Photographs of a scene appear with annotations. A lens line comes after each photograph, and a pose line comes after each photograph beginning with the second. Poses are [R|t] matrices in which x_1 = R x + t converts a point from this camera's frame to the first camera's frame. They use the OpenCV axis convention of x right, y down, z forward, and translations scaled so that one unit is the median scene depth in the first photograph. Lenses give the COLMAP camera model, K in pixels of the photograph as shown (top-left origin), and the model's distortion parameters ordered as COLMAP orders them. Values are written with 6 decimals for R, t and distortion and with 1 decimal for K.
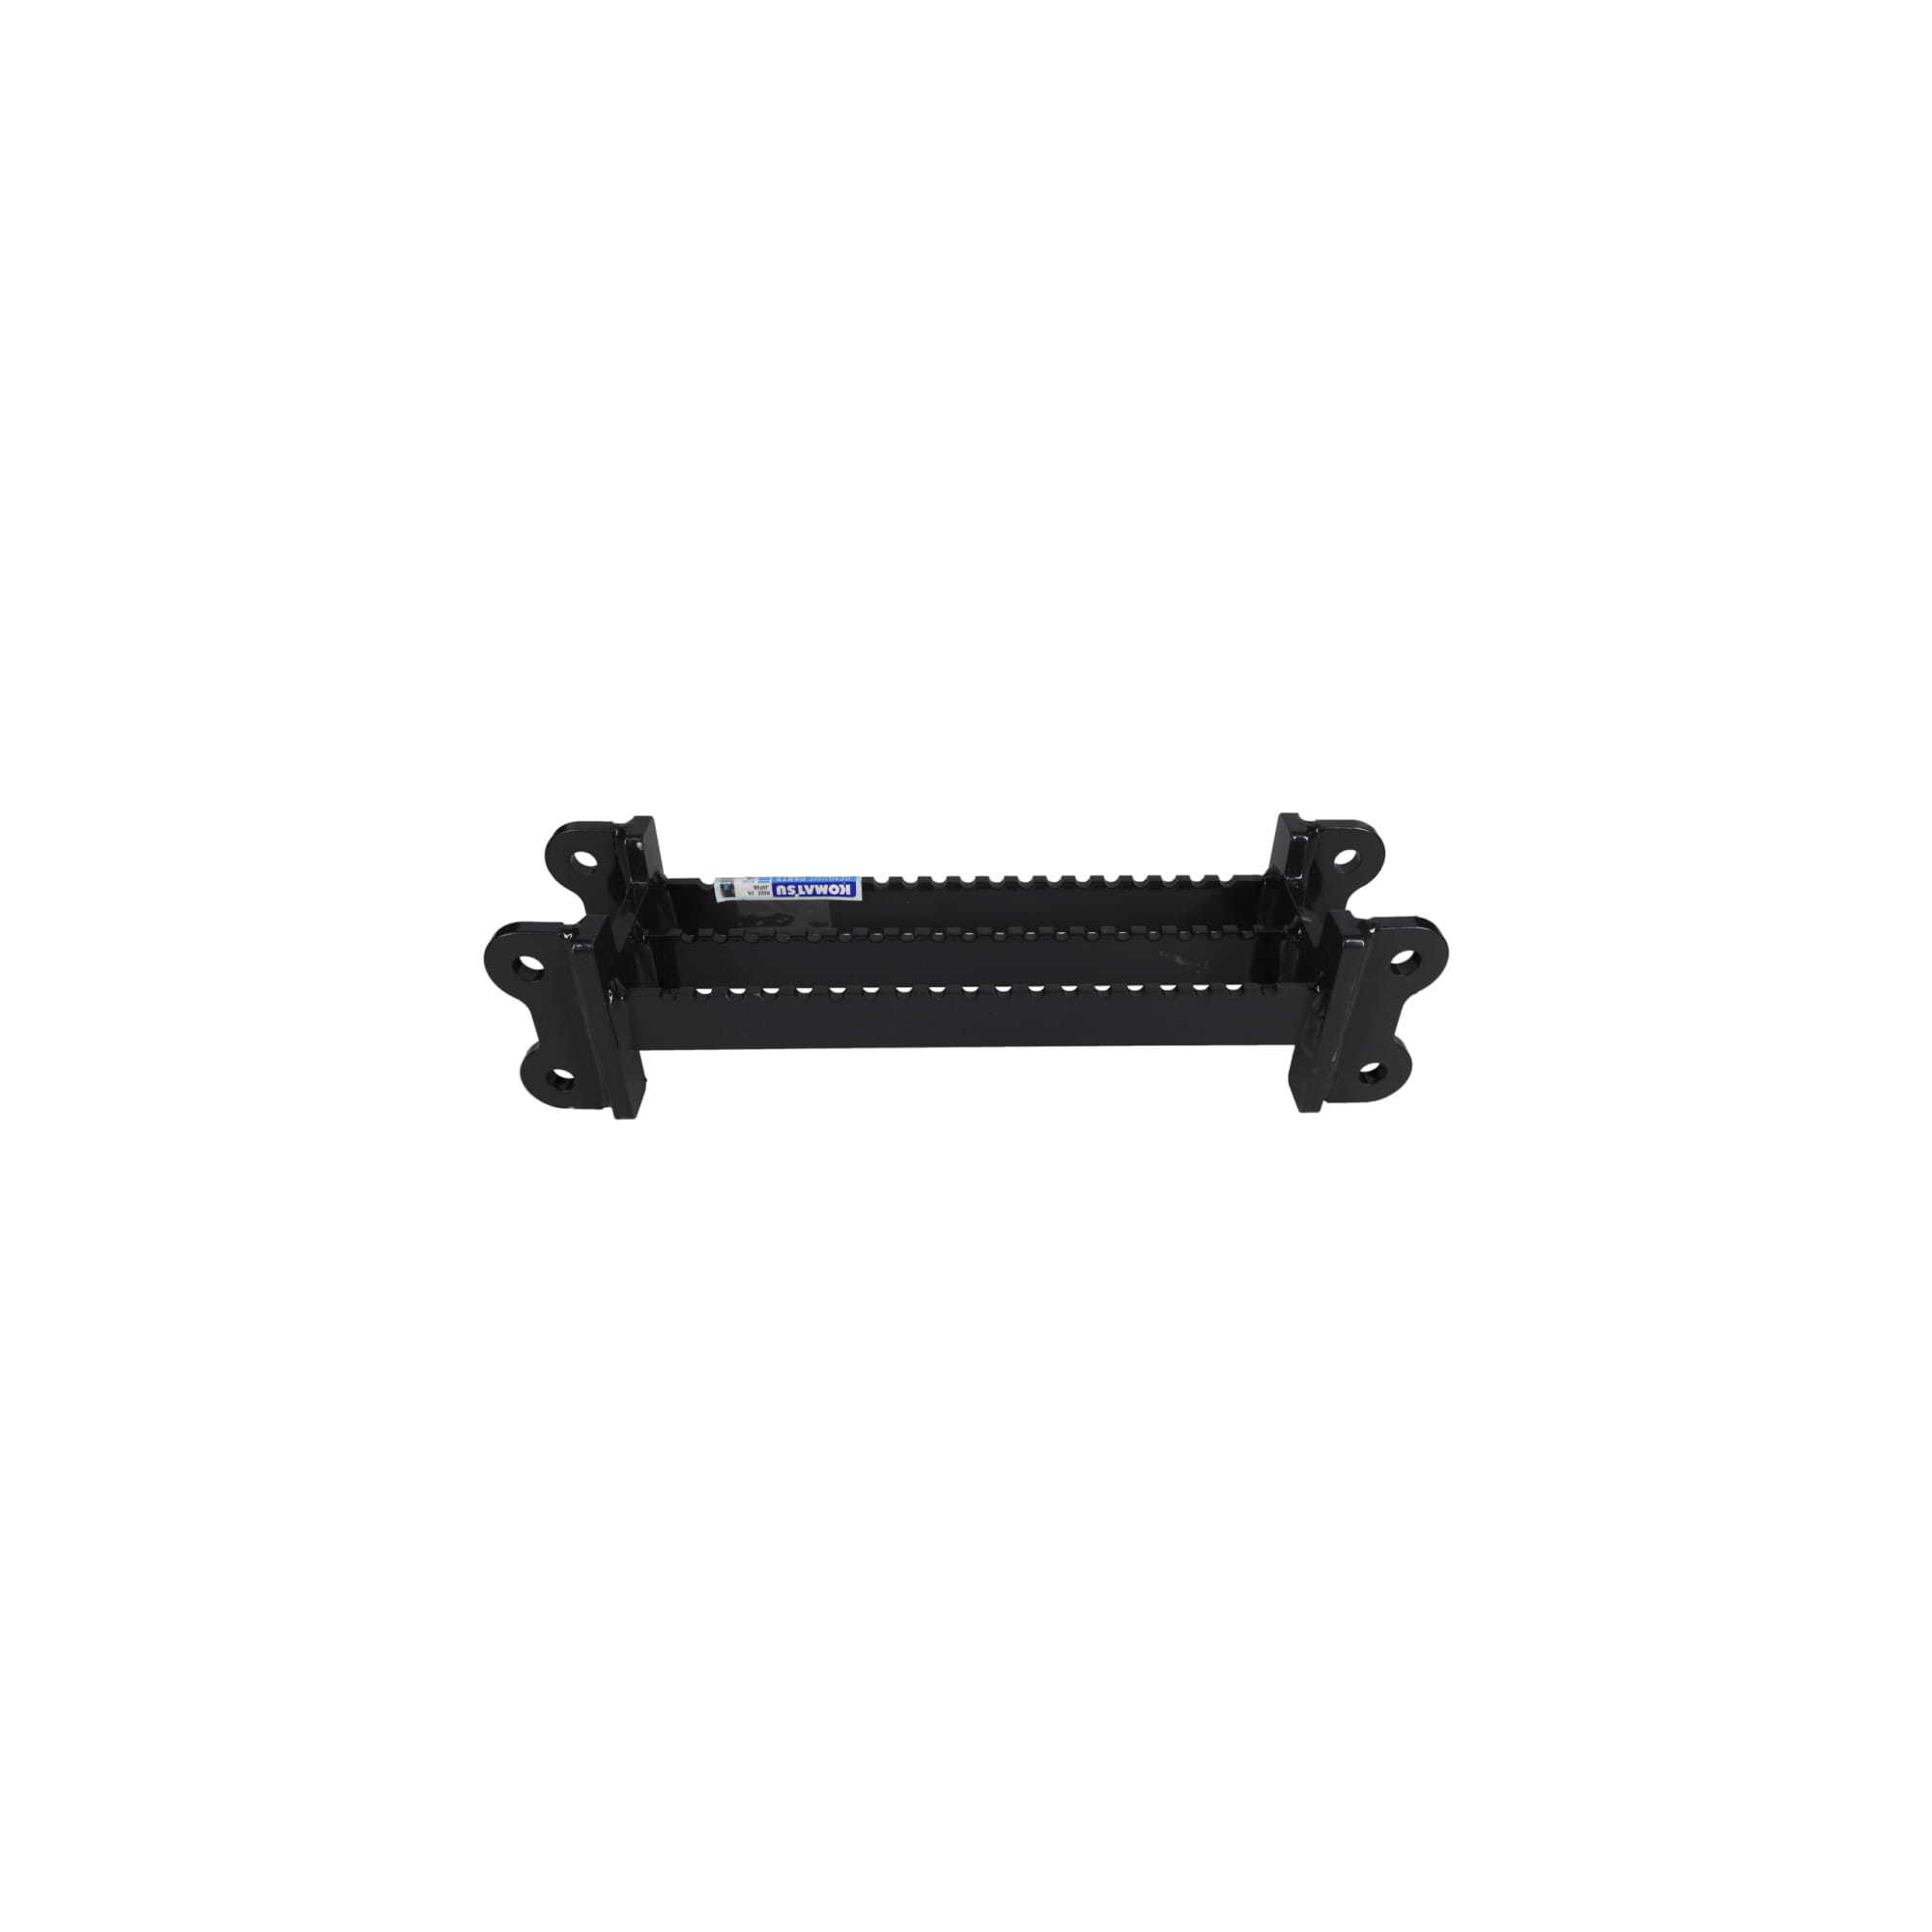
lens RADIAL K [[1325.4, 0, 966.0], [0, 1325.4, 966.0], [0, 0, 1]] dist [-0.001116, 0.000150]
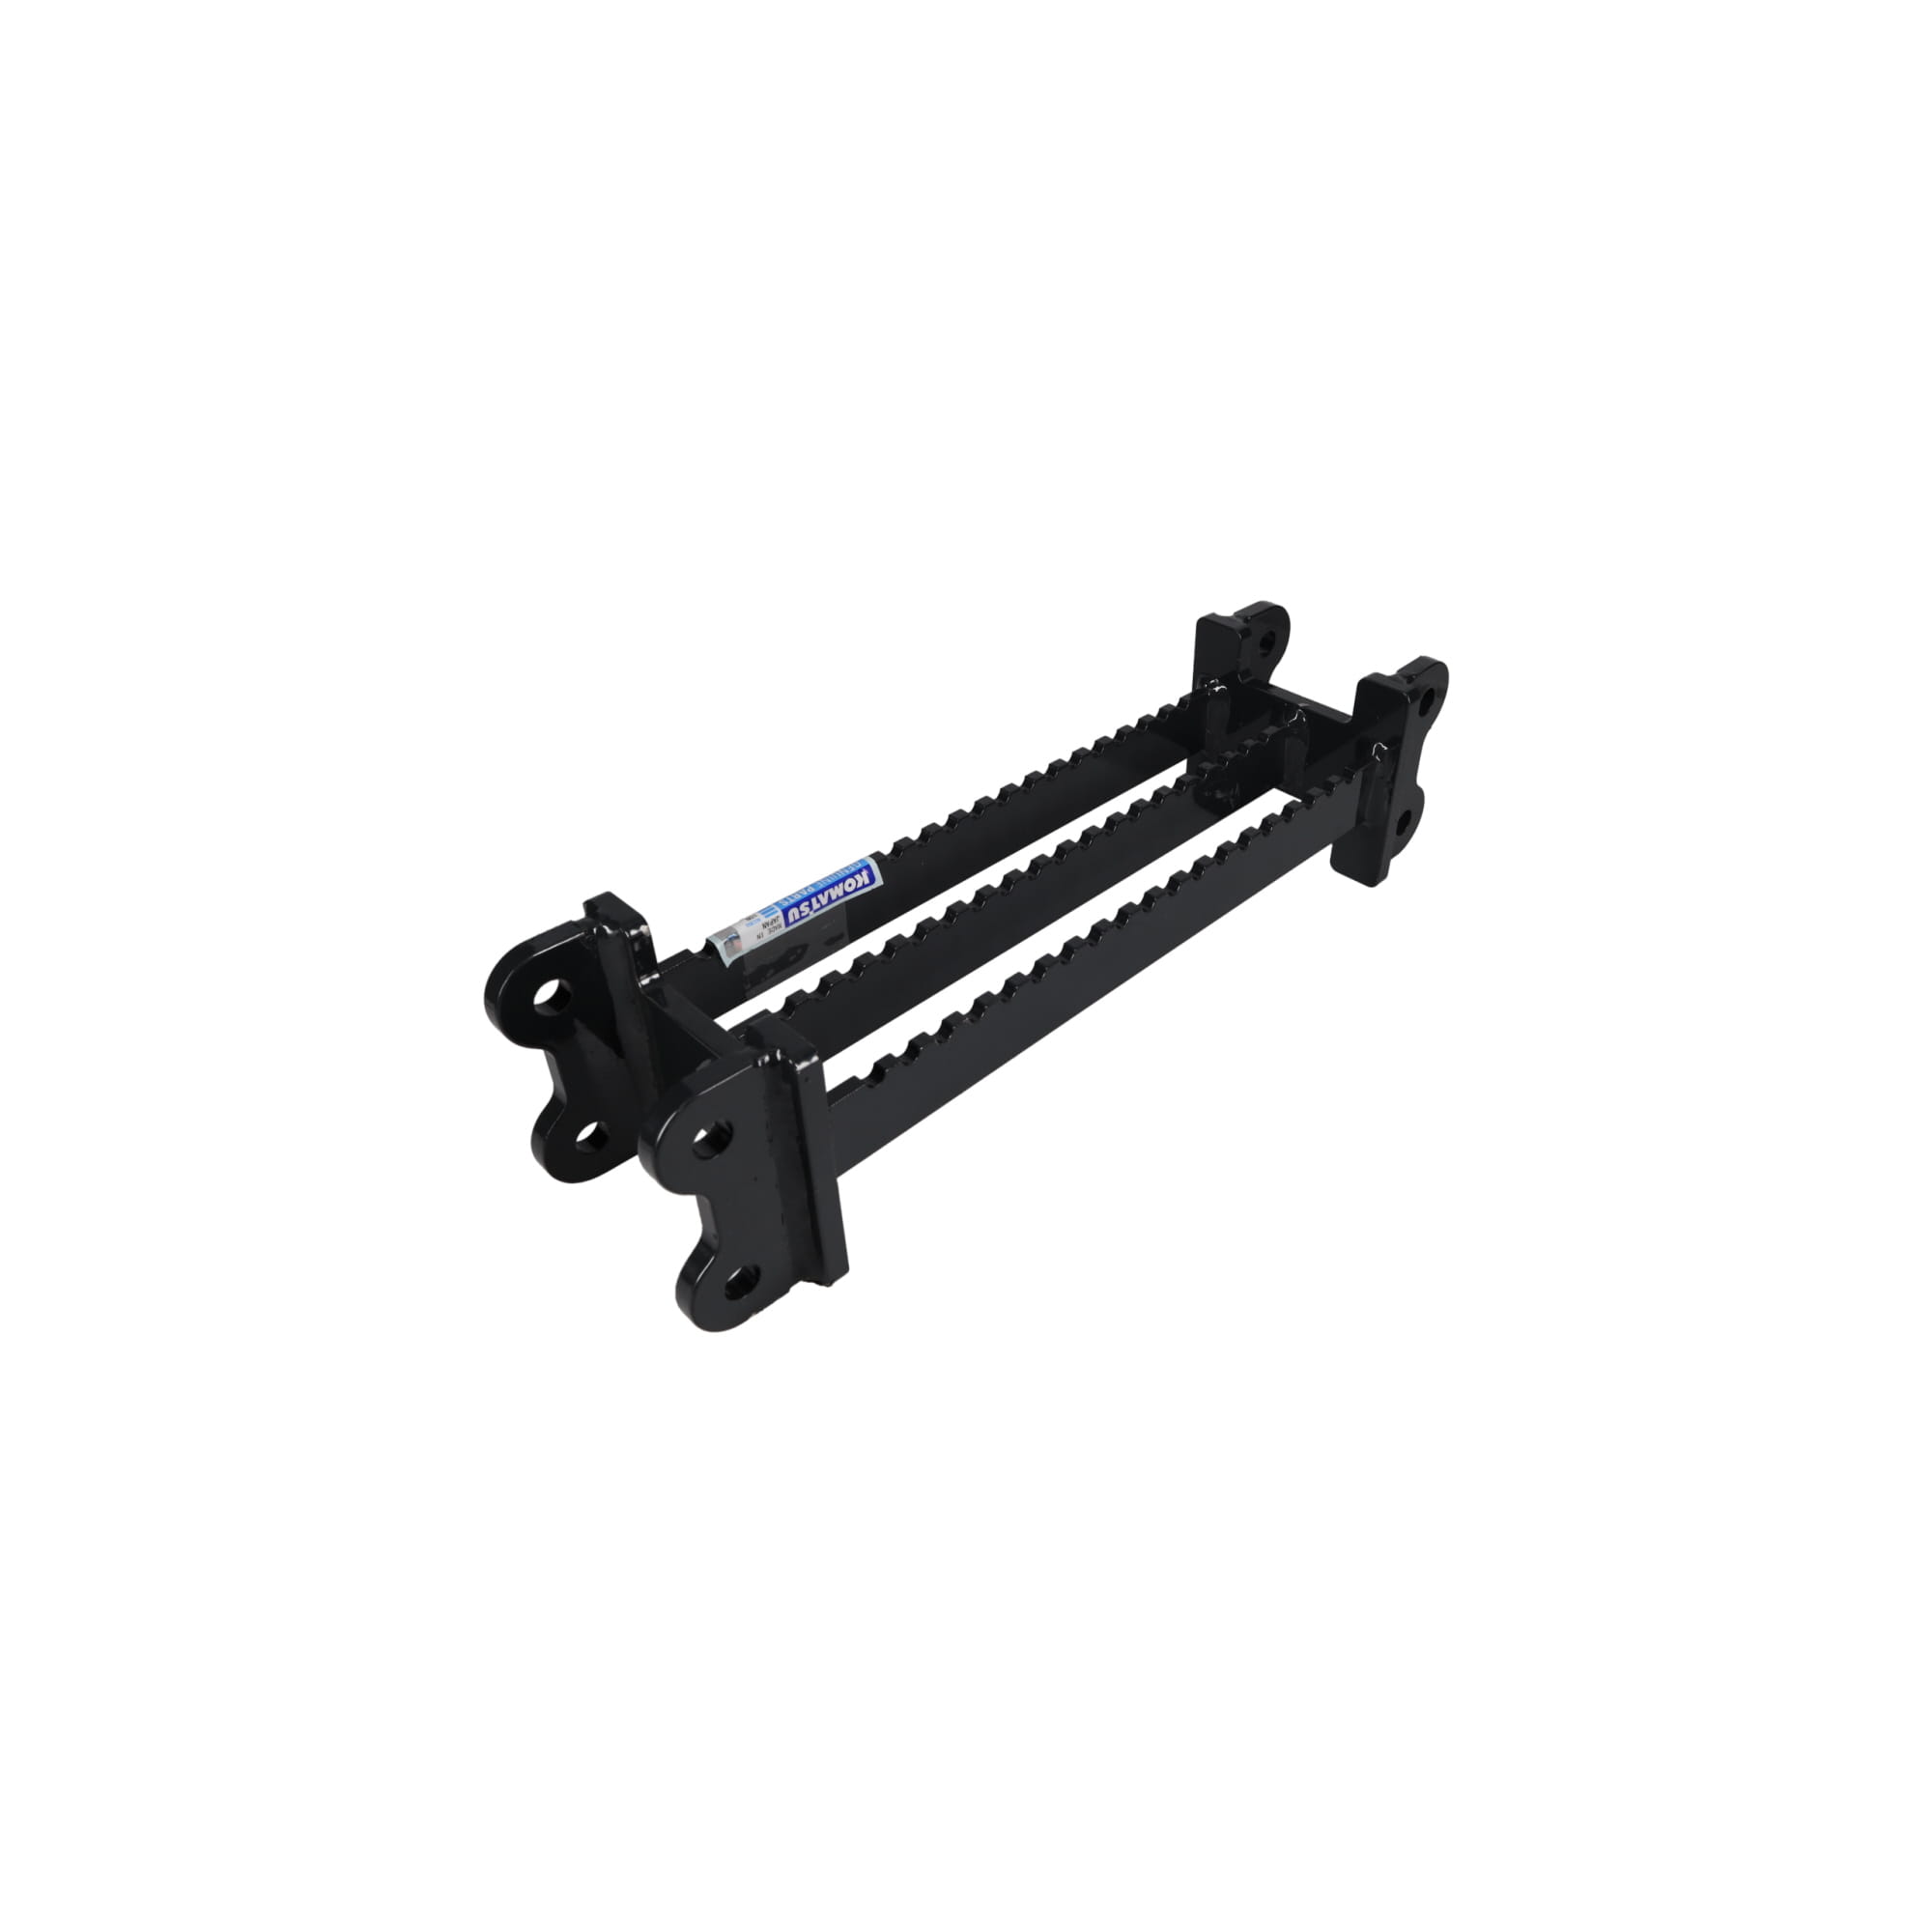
lens RADIAL K [[1325.4, 0, 966.0], [0, 1325.4, 966.0], [0, 0, 1]] dist [-0.001116, 0.000150]
pose [[0.719362, -0.428012, 0.547106, -0.486587], [0.414823, 0.896450, 0.155880, -0.106943], [-0.557172, 0.114818, 0.822421, 0.346196]]
